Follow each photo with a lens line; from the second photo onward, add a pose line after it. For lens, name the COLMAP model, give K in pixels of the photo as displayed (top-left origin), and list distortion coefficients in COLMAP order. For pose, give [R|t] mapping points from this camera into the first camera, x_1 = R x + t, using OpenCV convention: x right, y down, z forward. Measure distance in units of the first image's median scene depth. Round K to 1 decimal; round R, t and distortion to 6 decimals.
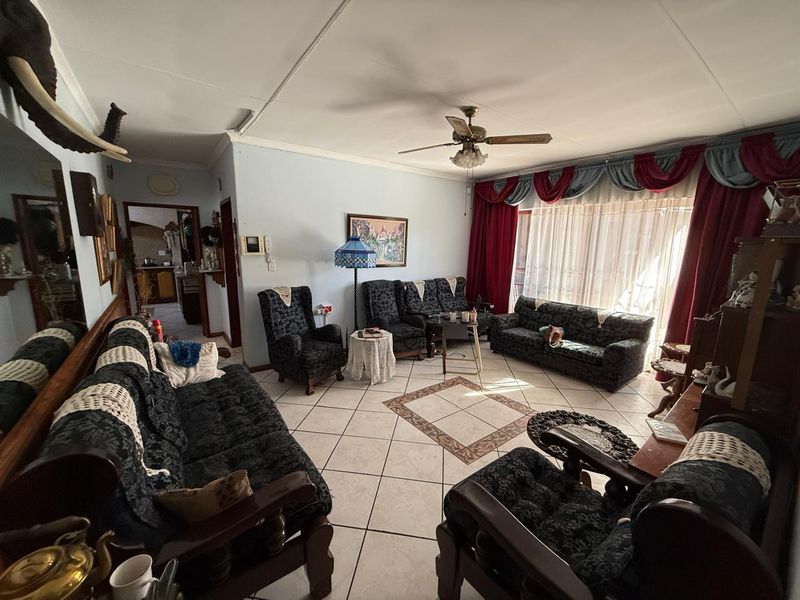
lens RADIAL K [[317.3, 0, 399.3], [0, 317.3, 299.2], [0, 0, 1]] dist [0.003339, 0.000272]
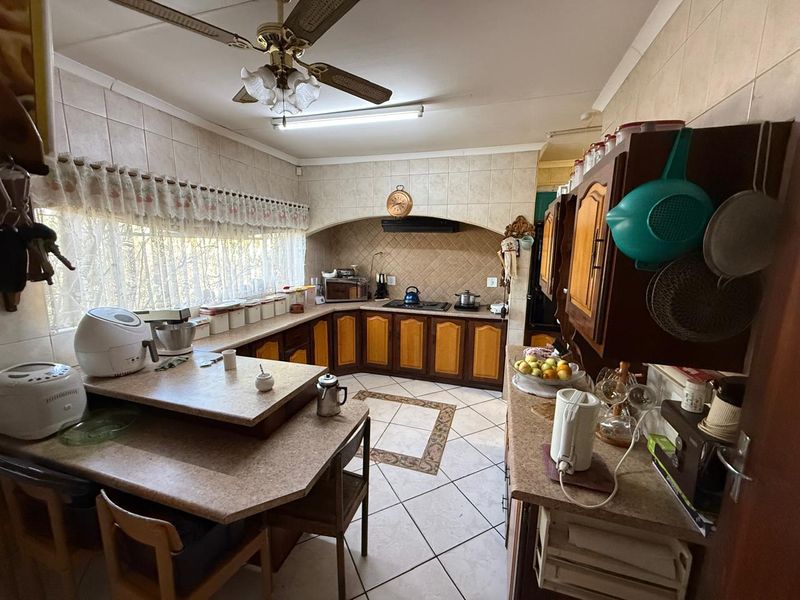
lens RADIAL K [[317.3, 0, 402.4], [0, 317.3, 299.9], [0, 0, 1]] dist [0.003339, 0.000272]
pose [[0.591383, 0.130821, -0.795709, -0.447977], [-0.151371, 0.987221, 0.049806, -0.128283], [0.792056, 0.090993, 0.603628, 0.615170]]
